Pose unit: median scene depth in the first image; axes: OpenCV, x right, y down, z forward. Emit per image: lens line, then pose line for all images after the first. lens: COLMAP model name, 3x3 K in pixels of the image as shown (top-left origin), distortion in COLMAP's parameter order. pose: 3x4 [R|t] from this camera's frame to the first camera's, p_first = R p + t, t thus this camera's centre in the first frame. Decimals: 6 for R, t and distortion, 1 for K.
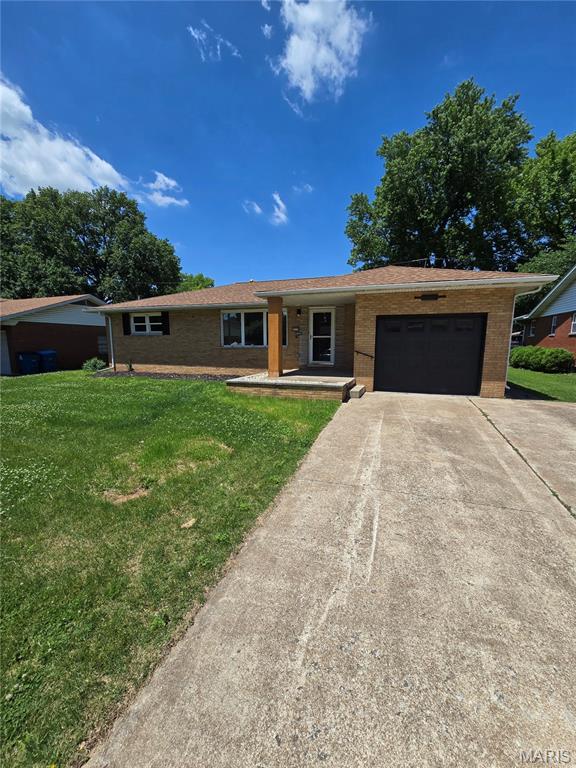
lens RADIAL K [[314.3, 0, 288.4], [0, 314.3, 393.6], [0, 0, 1]] dist [-0.006678, 0.000242]
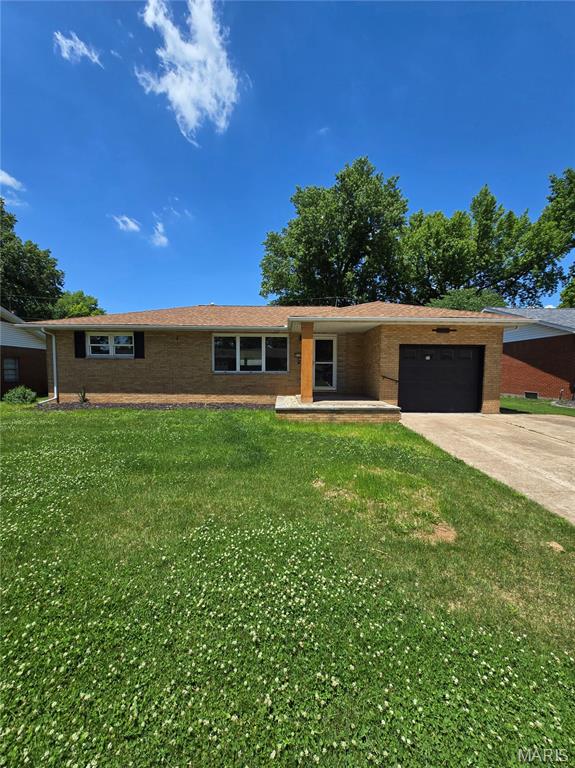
lens RADIAL K [[314.3, 0, 287.9], [0, 314.3, 393.6], [0, 0, 1]] dist [-0.006678, 0.000242]
pose [[0.940531, -0.020466, 0.339091, -0.292762], [0.049323, 0.995833, -0.076703, -0.005829], [-0.336108, 0.088866, 0.937622, 0.067138]]
